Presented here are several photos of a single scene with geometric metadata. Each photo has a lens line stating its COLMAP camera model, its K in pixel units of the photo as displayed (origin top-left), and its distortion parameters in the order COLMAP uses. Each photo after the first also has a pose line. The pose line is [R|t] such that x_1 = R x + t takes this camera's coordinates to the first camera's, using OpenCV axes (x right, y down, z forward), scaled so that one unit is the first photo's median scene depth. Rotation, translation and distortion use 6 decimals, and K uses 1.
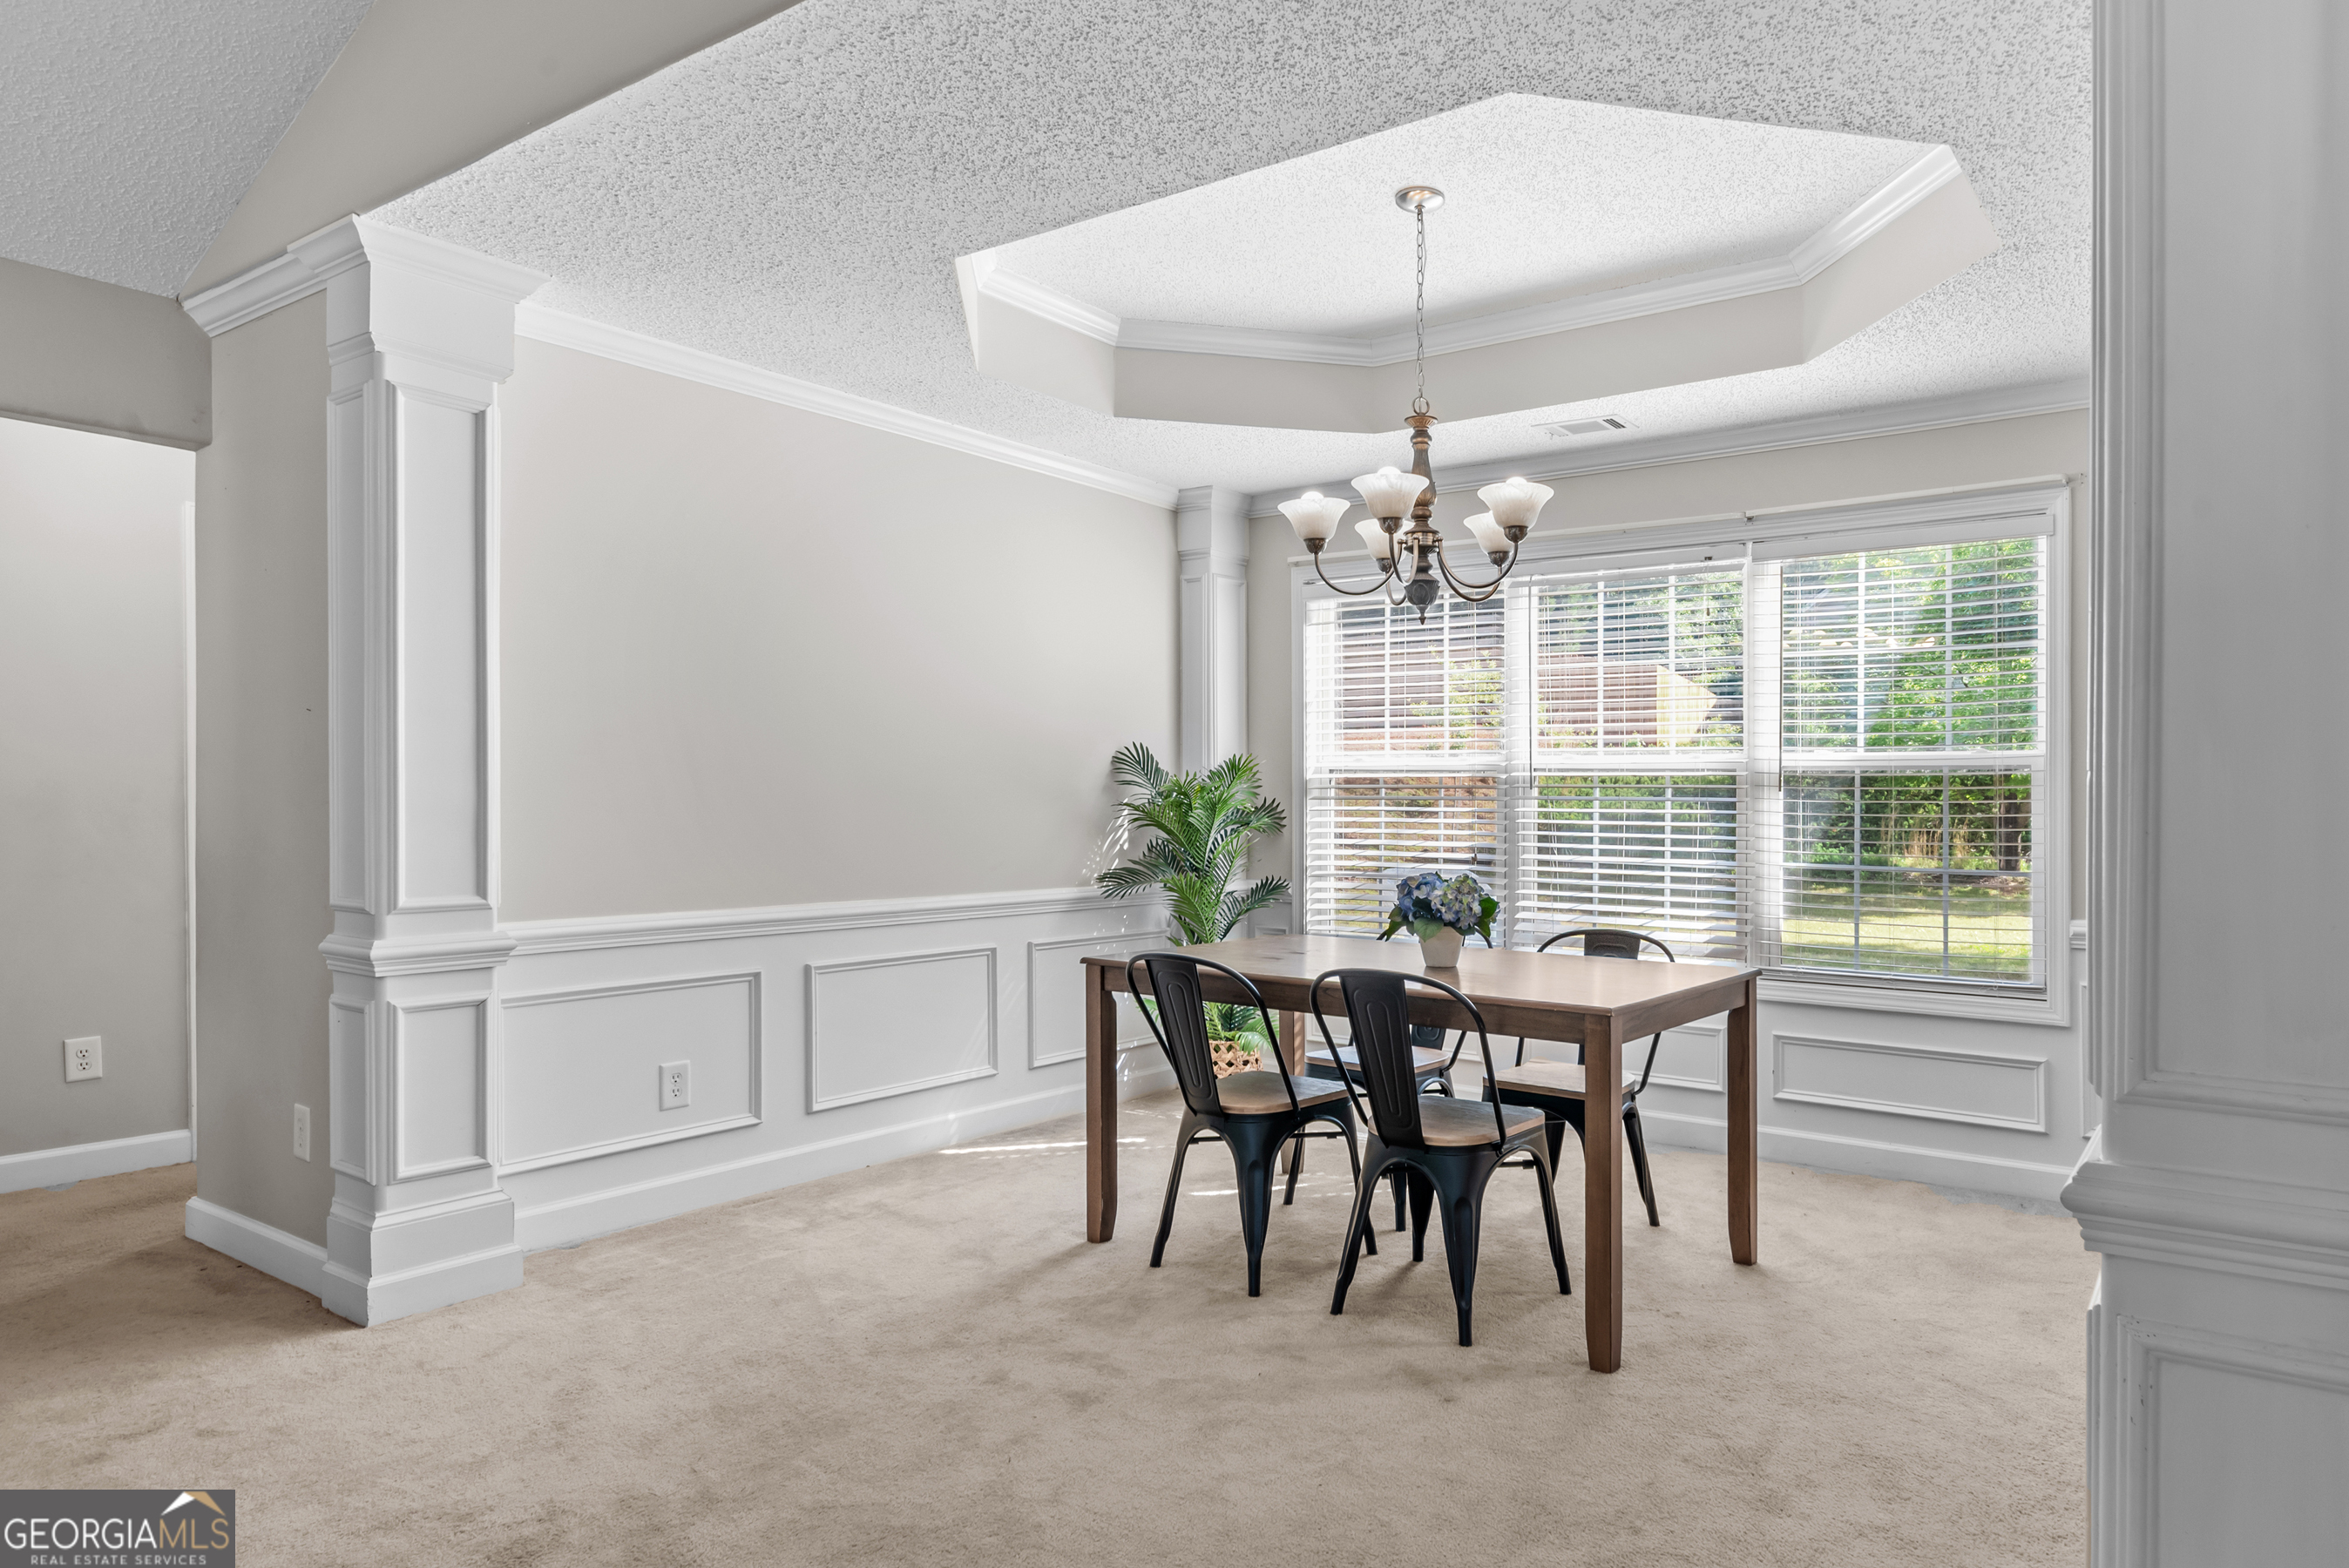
lens RADIAL K [[1386.2, 0, 1338.8], [0, 1386.2, 789.7], [0, 0, 1]] dist [0.031364, 0.001925]
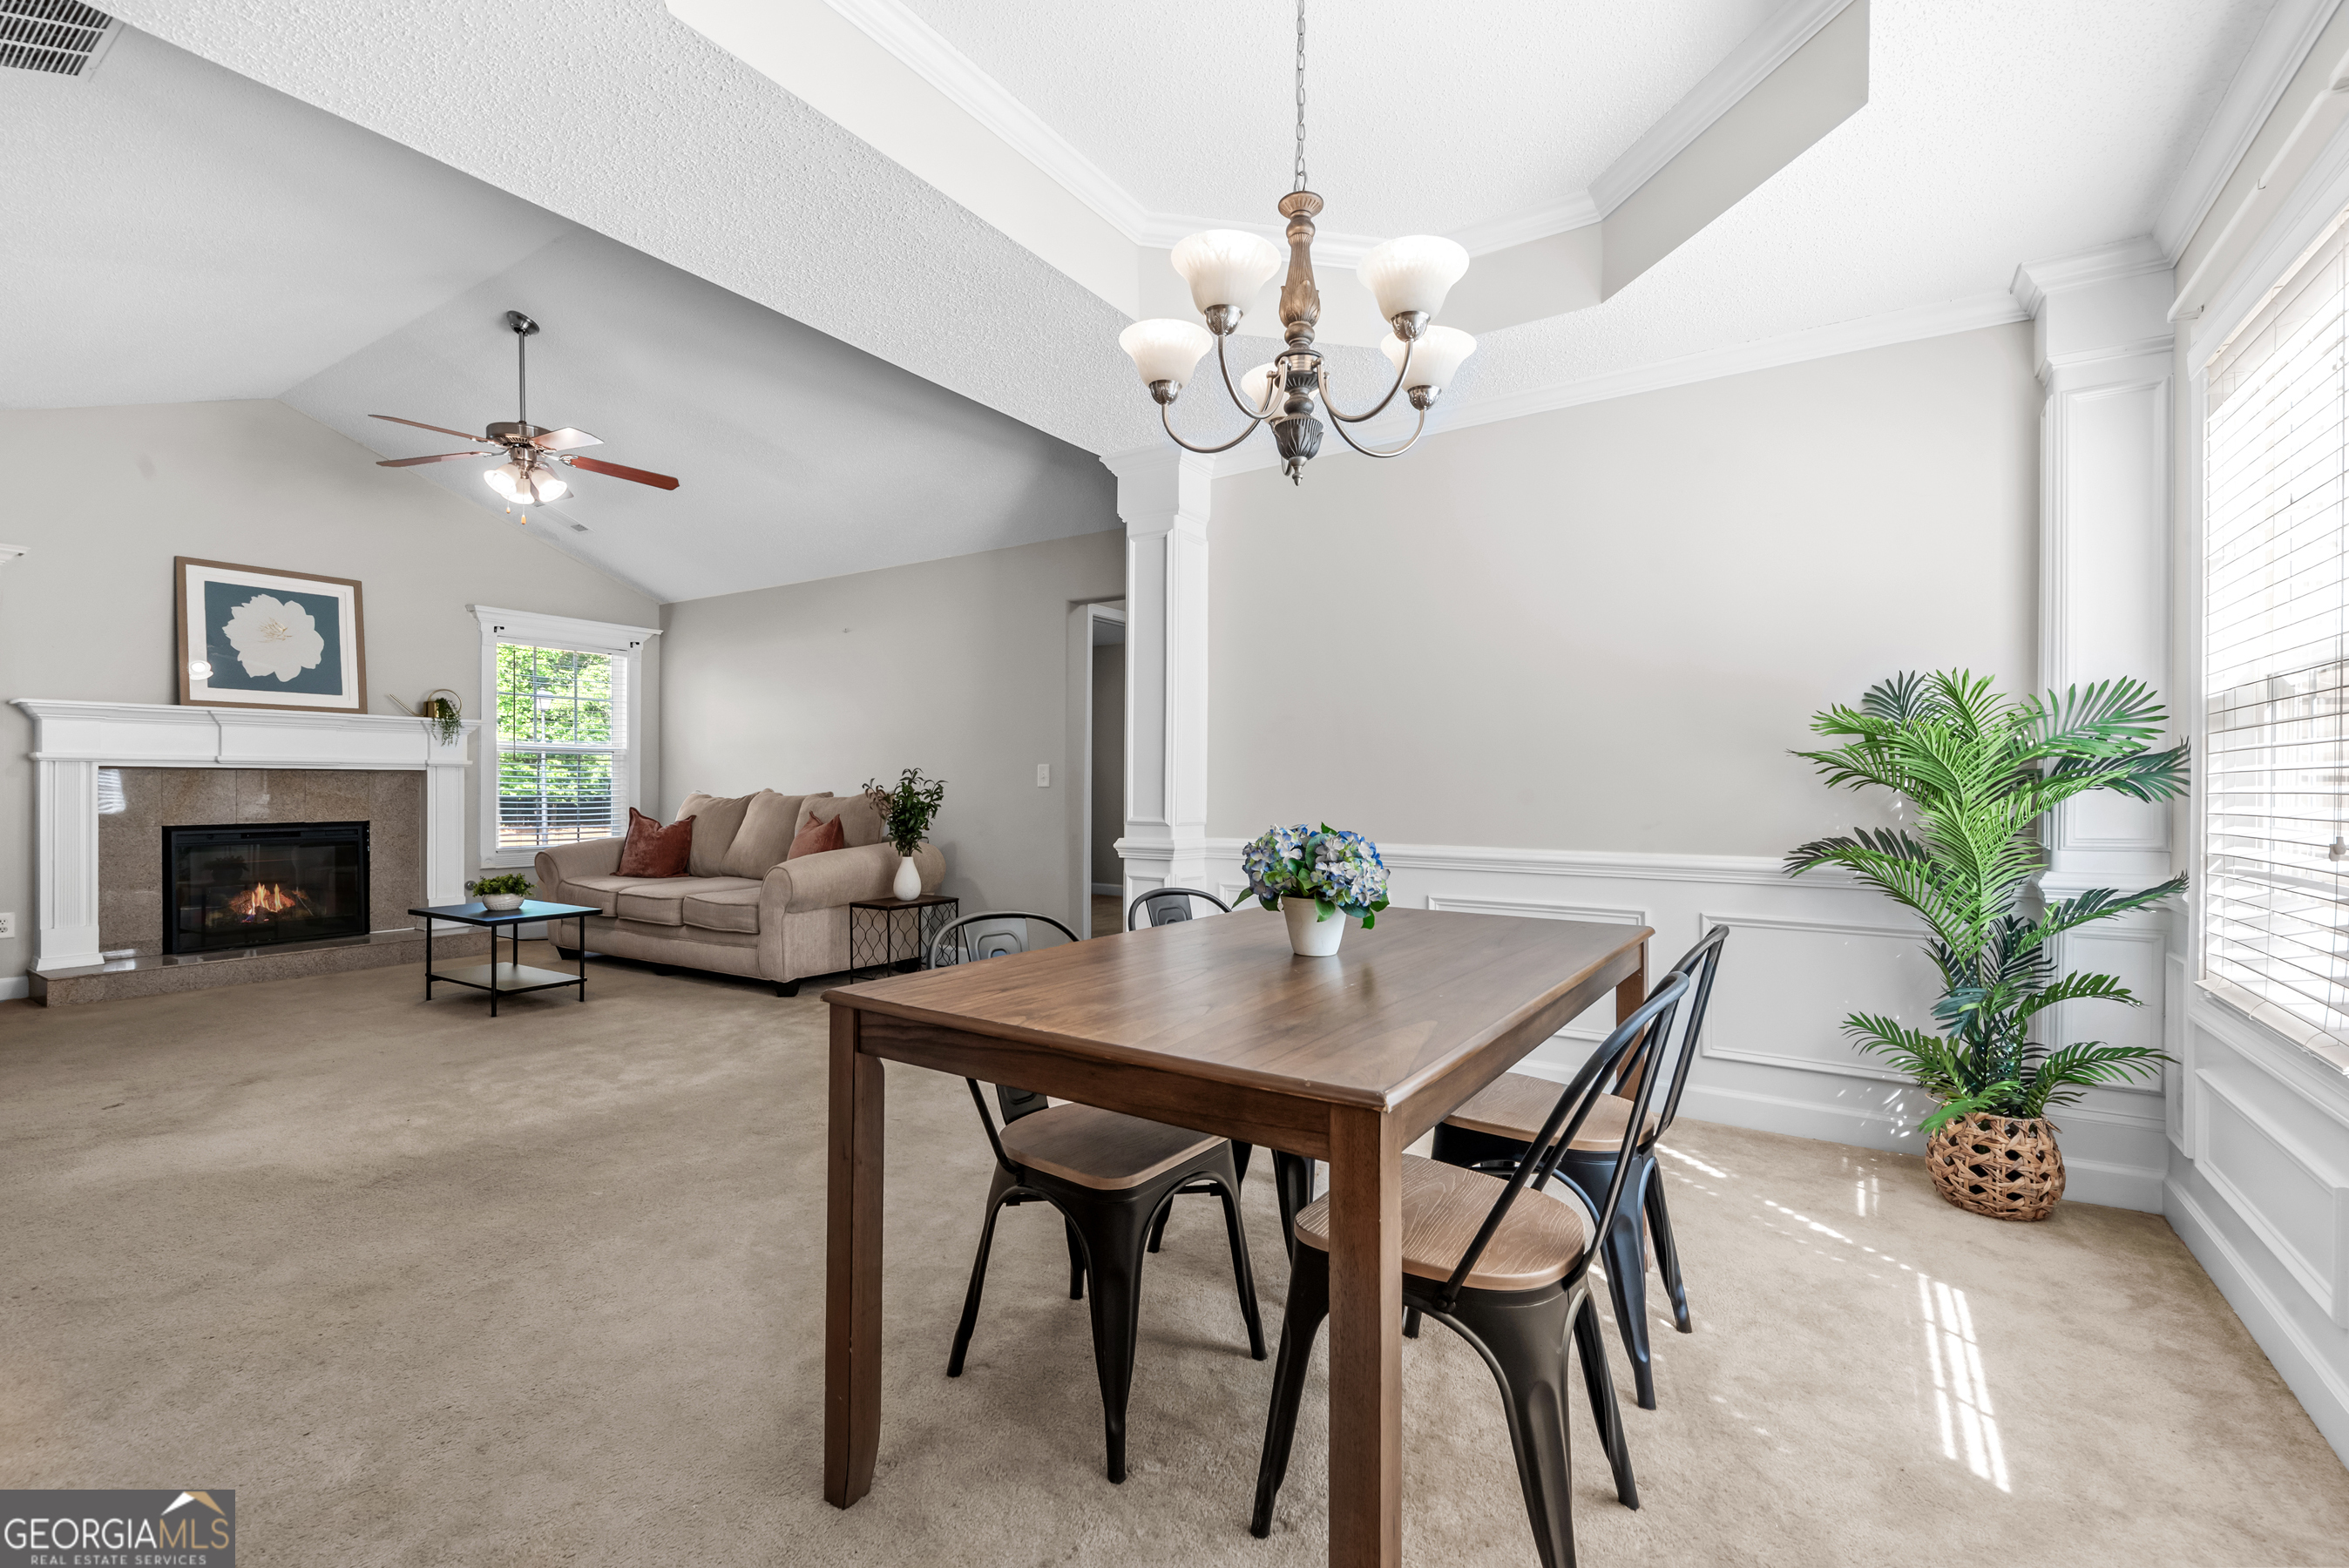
lens RADIAL K [[1055.9, 0, 1199.7], [0, 1055.9, 793.2], [0, 0, 1]] dist [0.010683, -0.003324]
pose [[0.017951, -0.001556, -0.999838, 0.585720], [0.007545, 0.999971, -0.001421, 0.040895], [0.999810, -0.007518, 0.017962, 0.870436]]
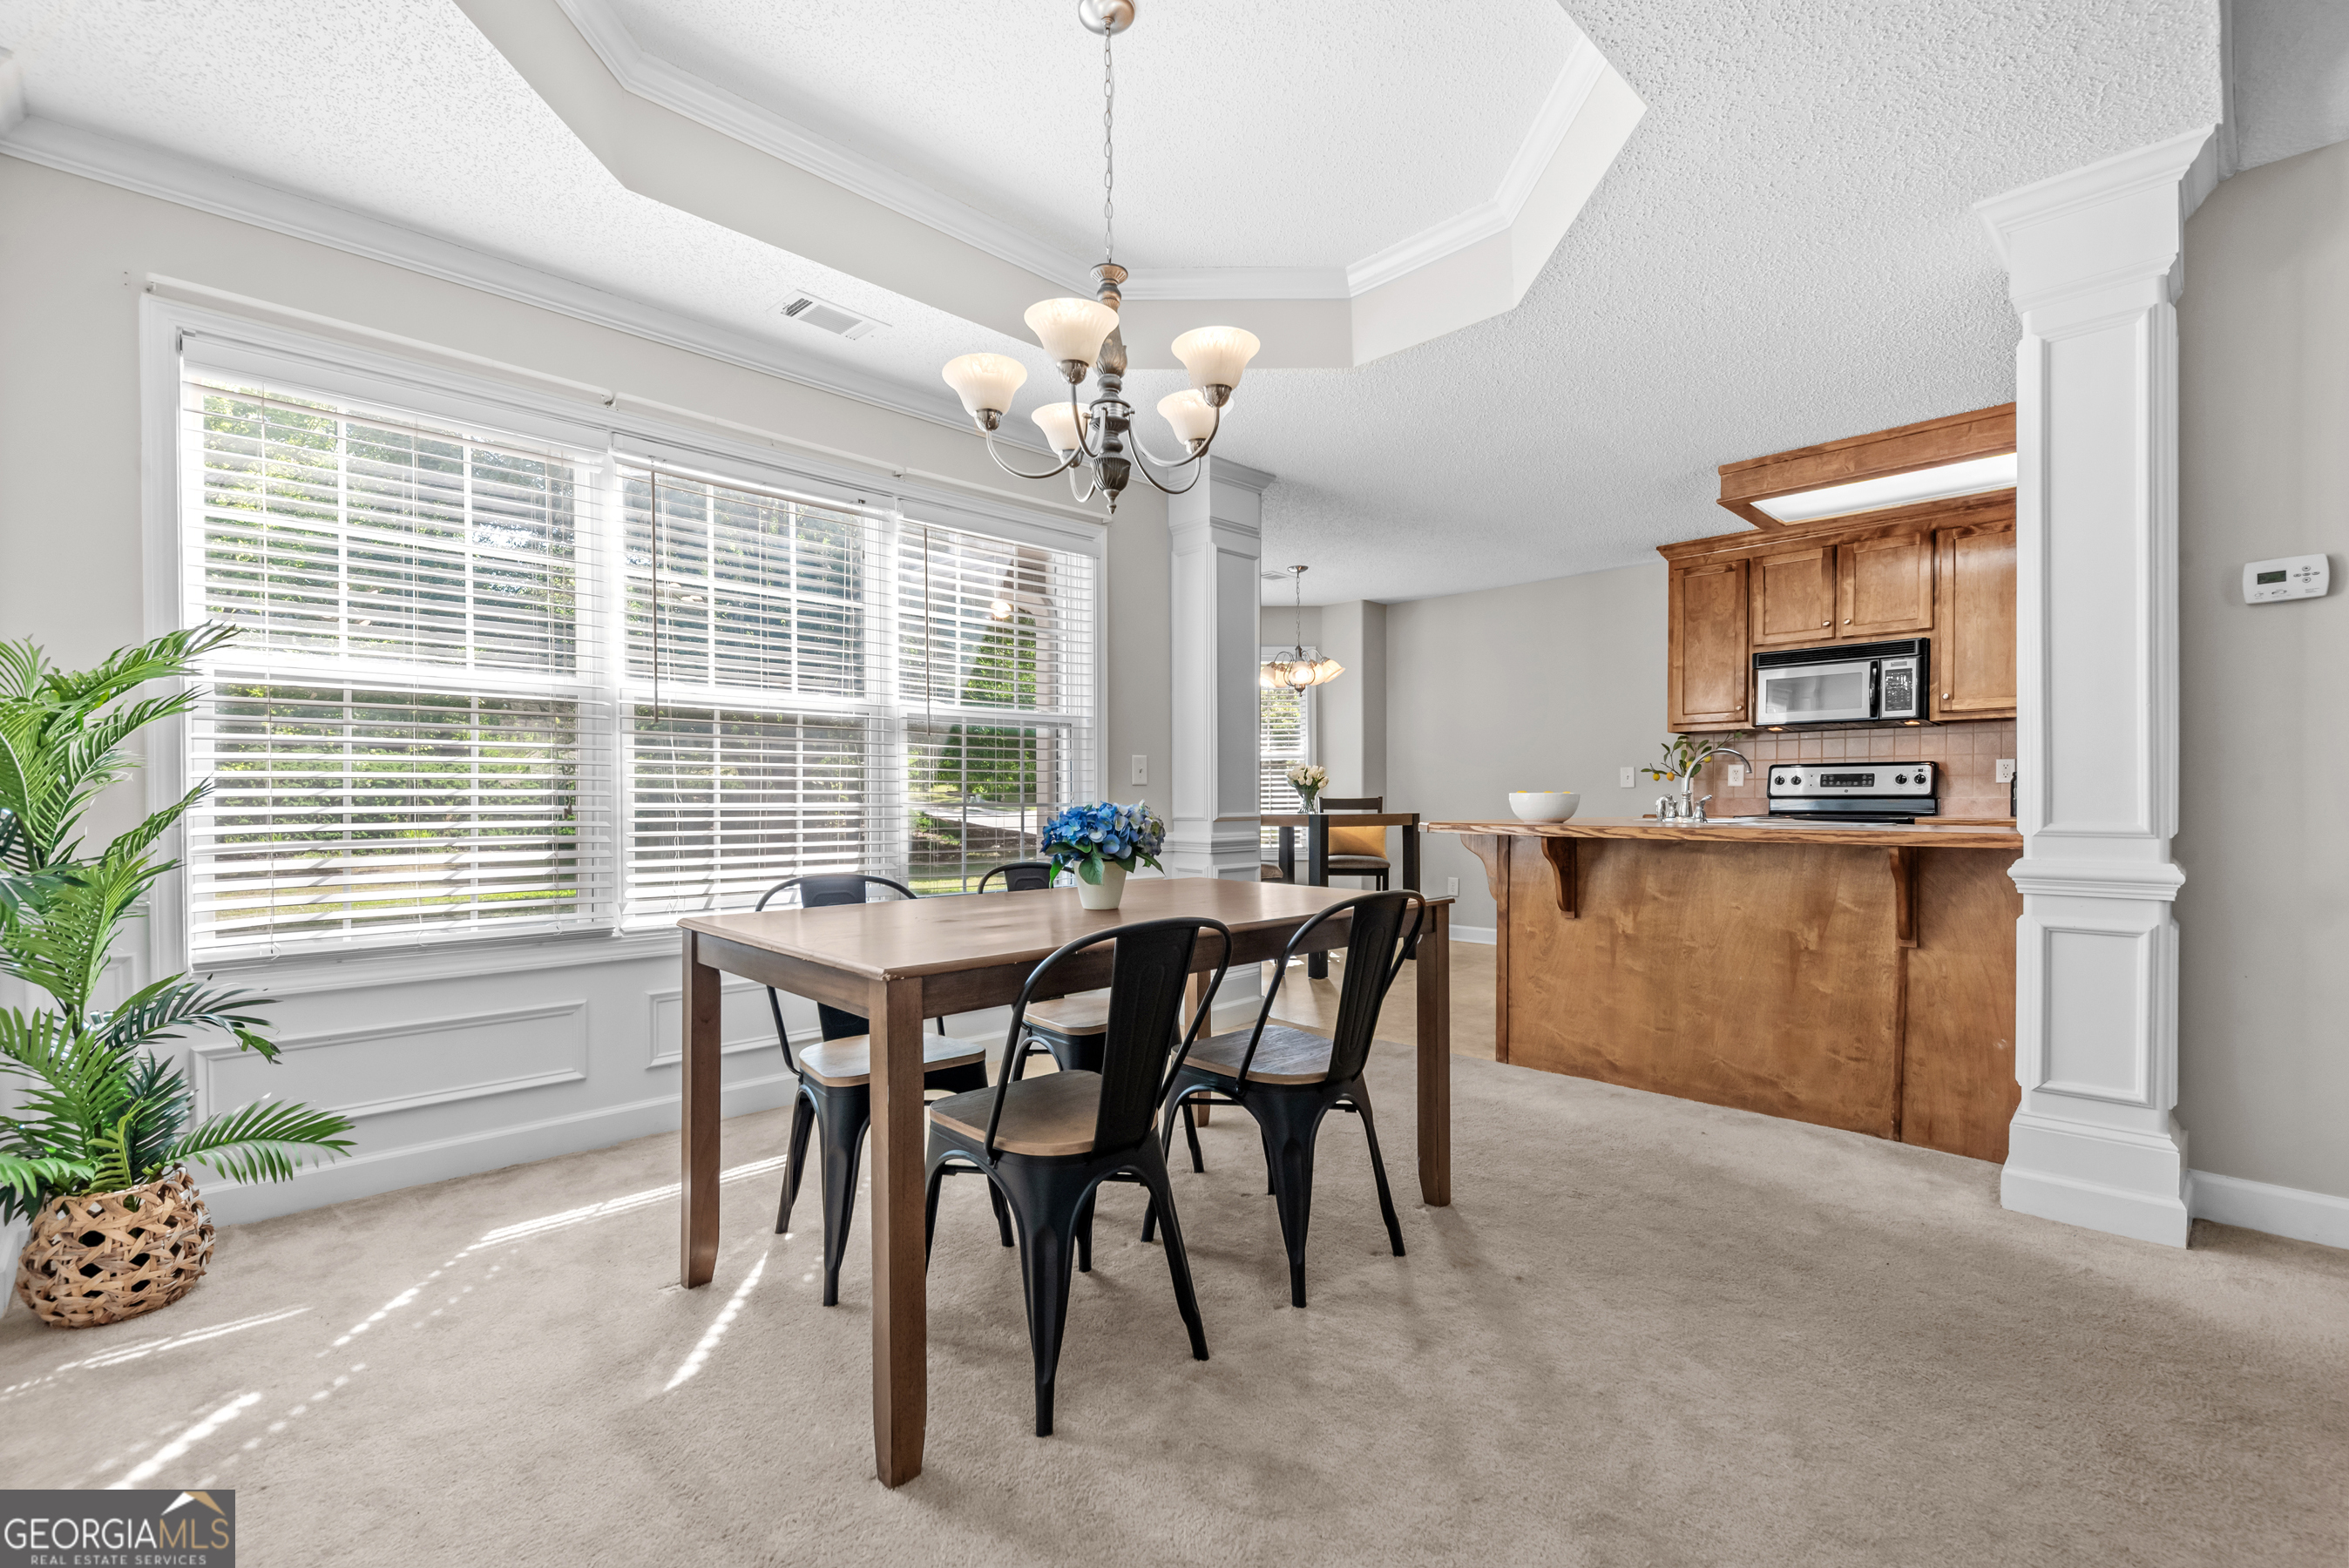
lens RADIAL K [[1055.9, 0, 1160.0], [0, 1055.9, 787.0], [0, 0, 1]] dist [0.010683, -0.003324]
pose [[0.204412, 0.002406, 0.978882, -0.532884], [-0.004632, 0.999988, -0.001491, 0.049271], [-0.978874, -0.004230, 0.204420, 0.773719]]
